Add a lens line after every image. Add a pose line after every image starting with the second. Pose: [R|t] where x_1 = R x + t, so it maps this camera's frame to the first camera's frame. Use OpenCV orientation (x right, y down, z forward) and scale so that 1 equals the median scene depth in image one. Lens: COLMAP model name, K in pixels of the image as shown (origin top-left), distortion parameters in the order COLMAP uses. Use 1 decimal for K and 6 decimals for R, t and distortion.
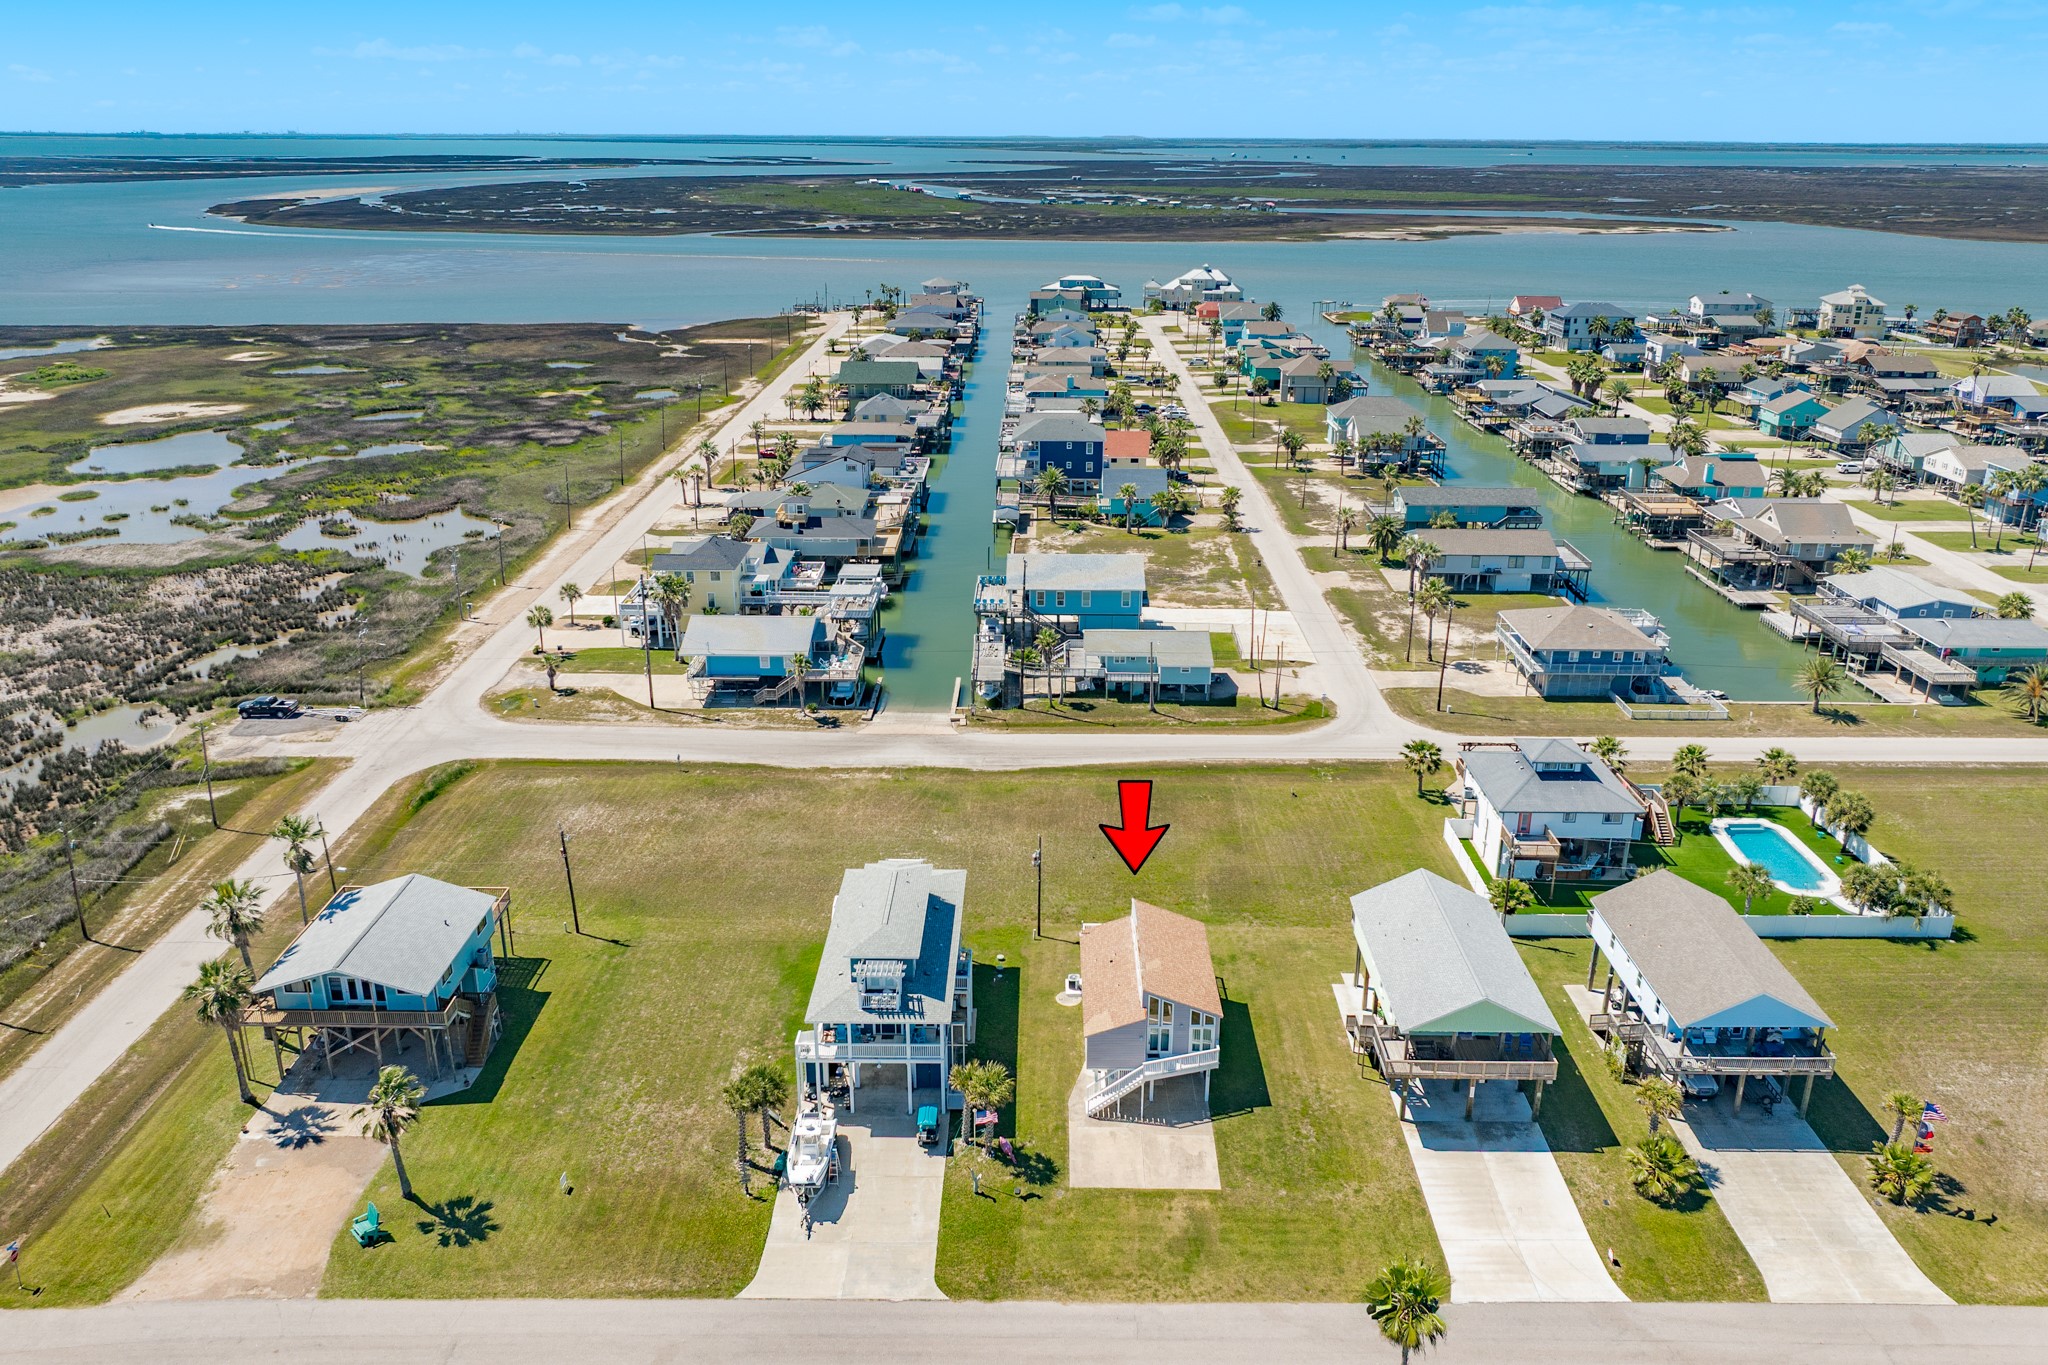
lens RADIAL K [[1406.4, 0, 1024.0], [0, 1406.4, 682.5], [0, 0, 1]] dist [-0.008624, 0.001104]
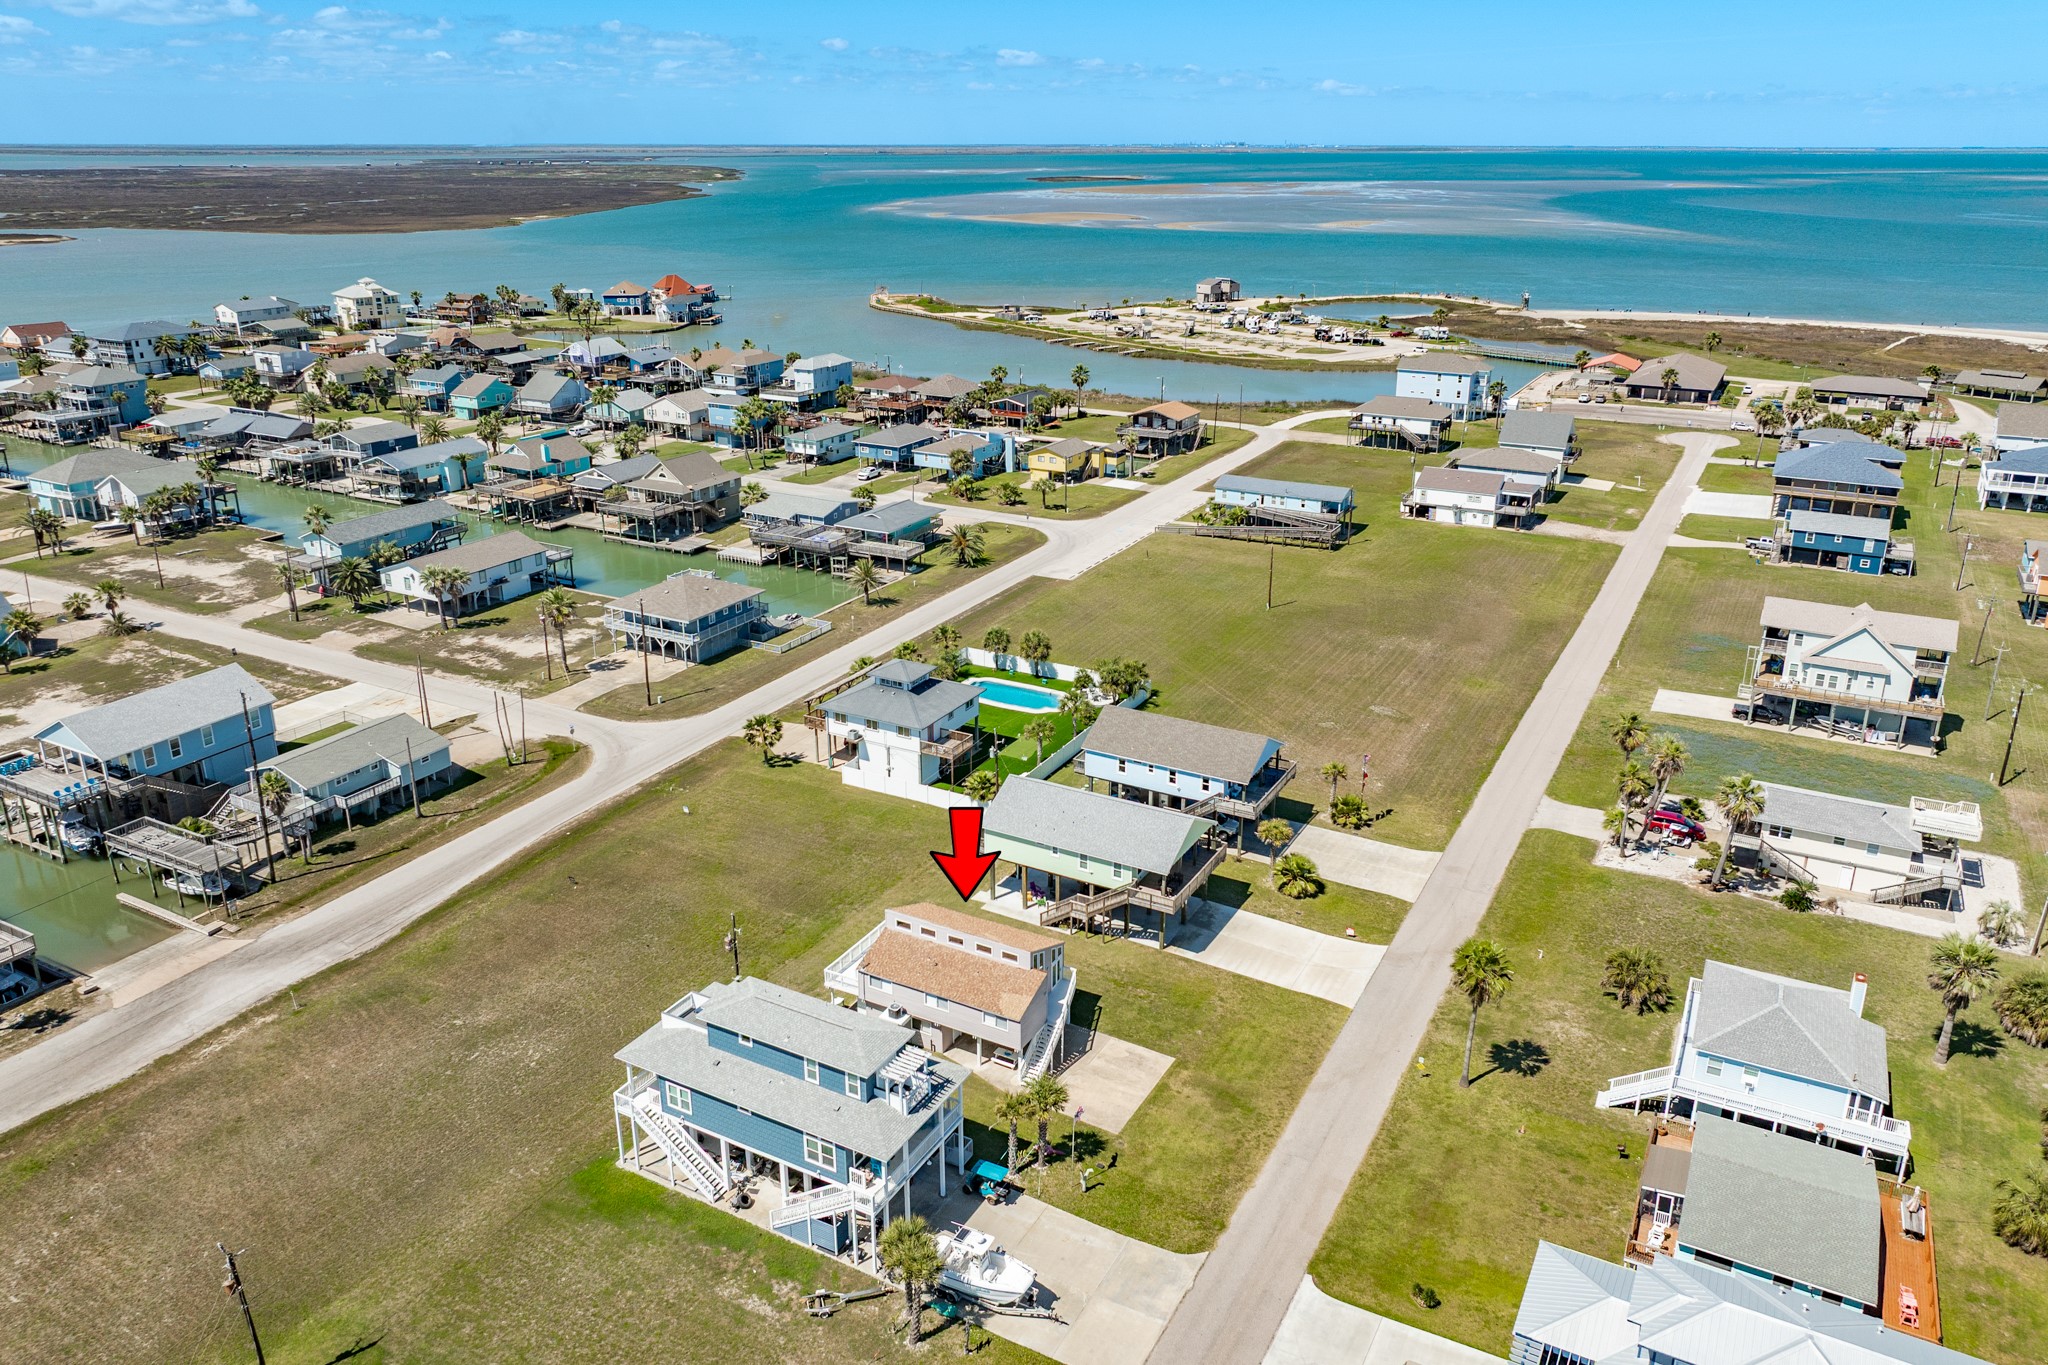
lens RADIAL K [[1406.4, 0, 1024.0], [0, 1406.4, 682.5], [0, 0, 1]] dist [-0.008624, 0.001104]
pose [[0.477356, -0.318433, 0.818982, -0.368255], [0.319105, 0.931219, 0.176077, -0.080488], [-0.818720, 0.177290, 0.546137, 0.204501]]
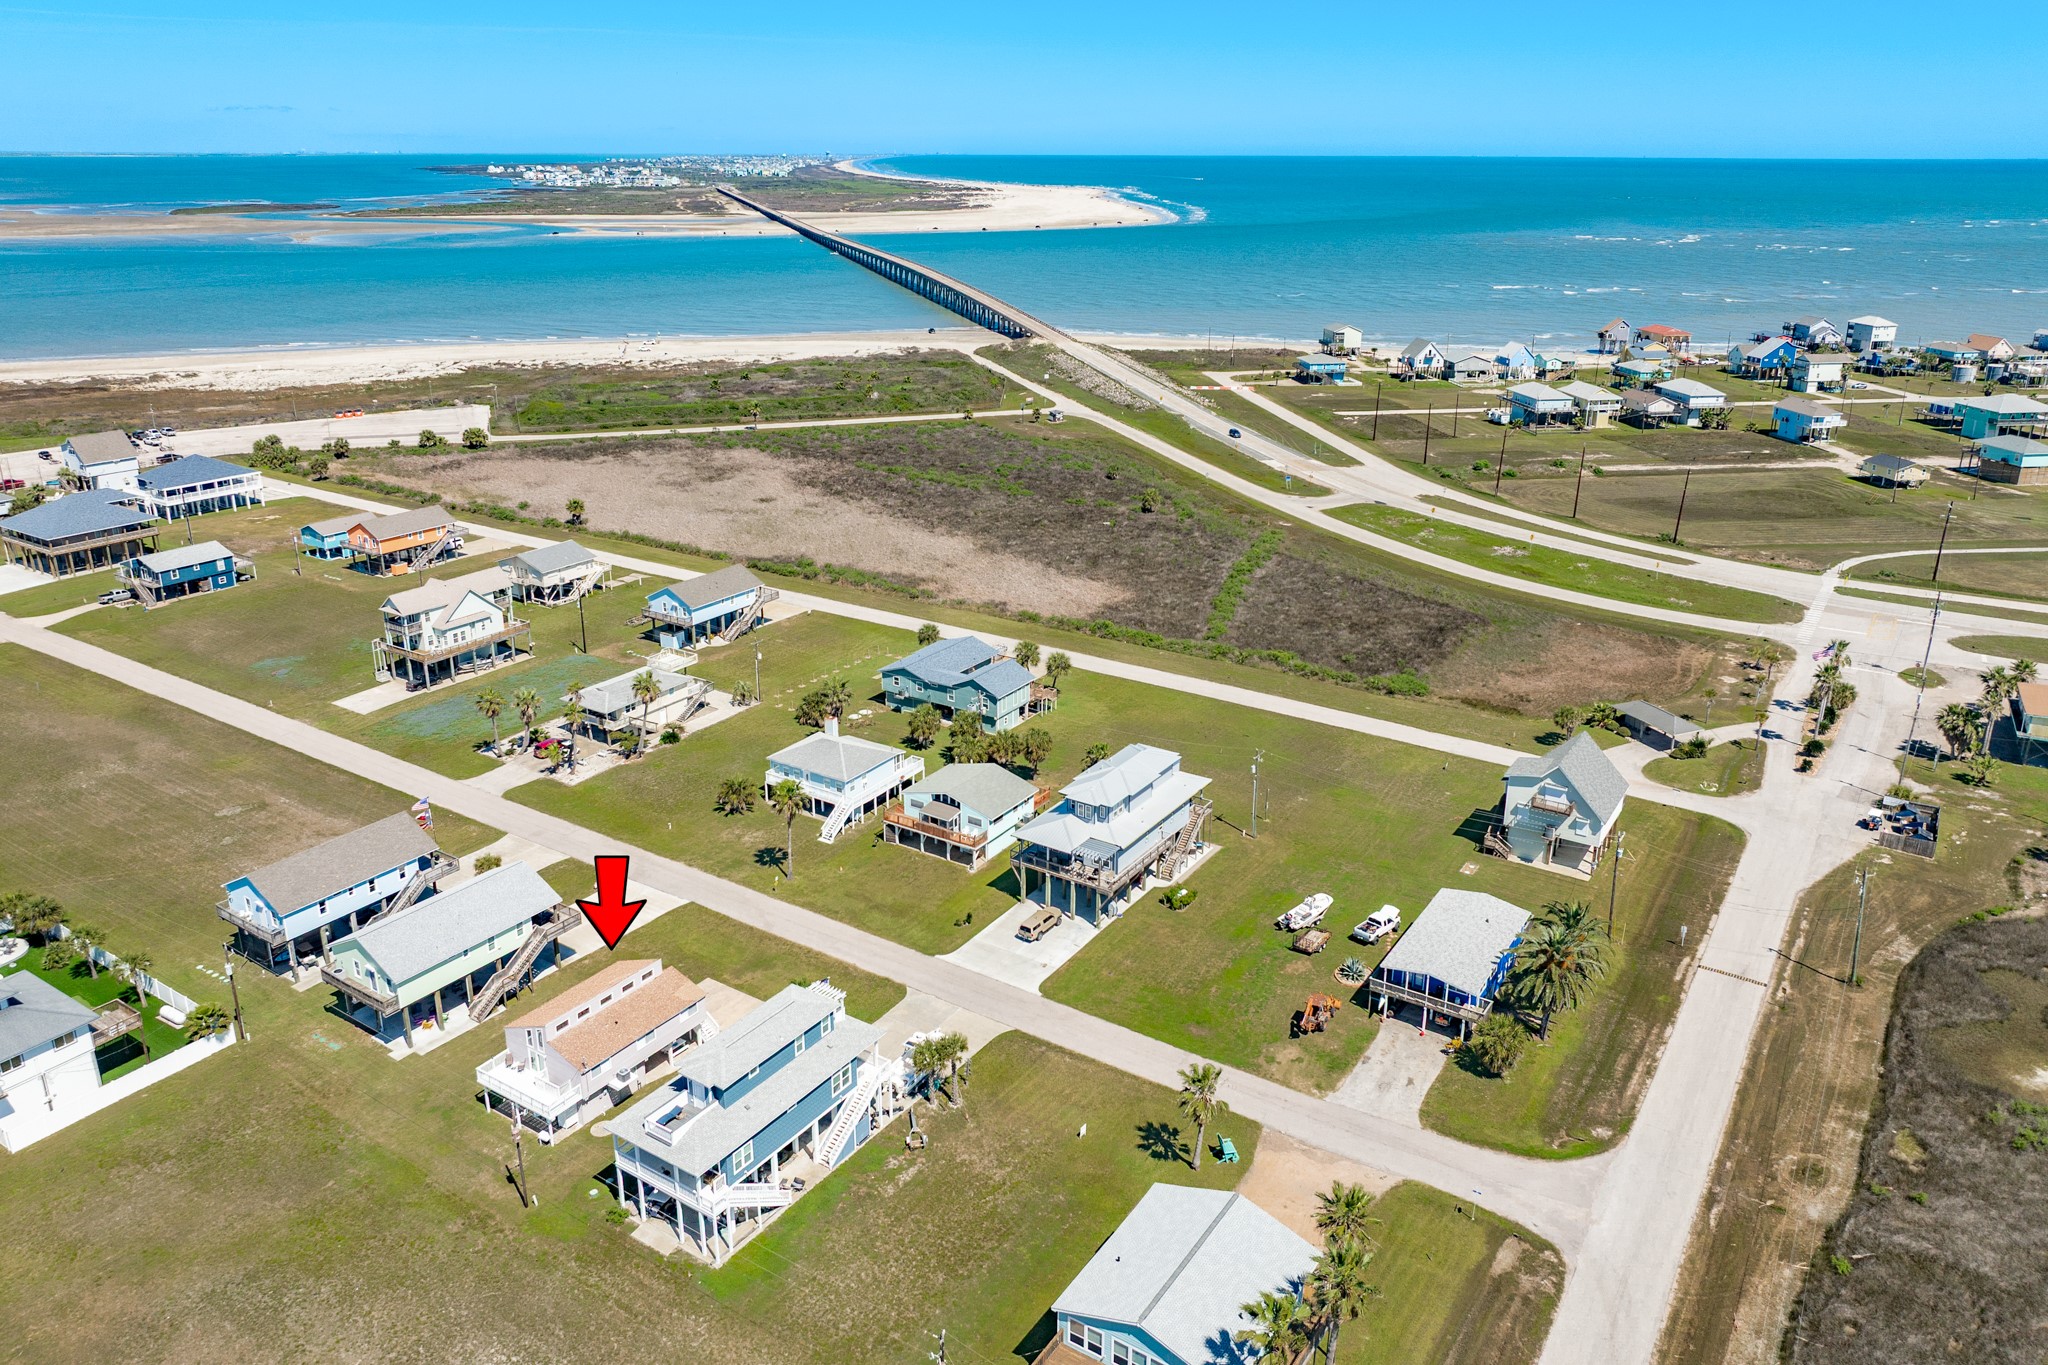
lens RADIAL K [[1406.4, 0, 1024.0], [0, 1406.4, 682.5], [0, 0, 1]] dist [-0.008624, 0.001104]
pose [[-0.838525, -0.197453, 0.507827, -0.407965], [0.189836, 0.767756, 0.611975, -0.354886], [-0.510723, 0.609560, -0.606299, 0.744883]]
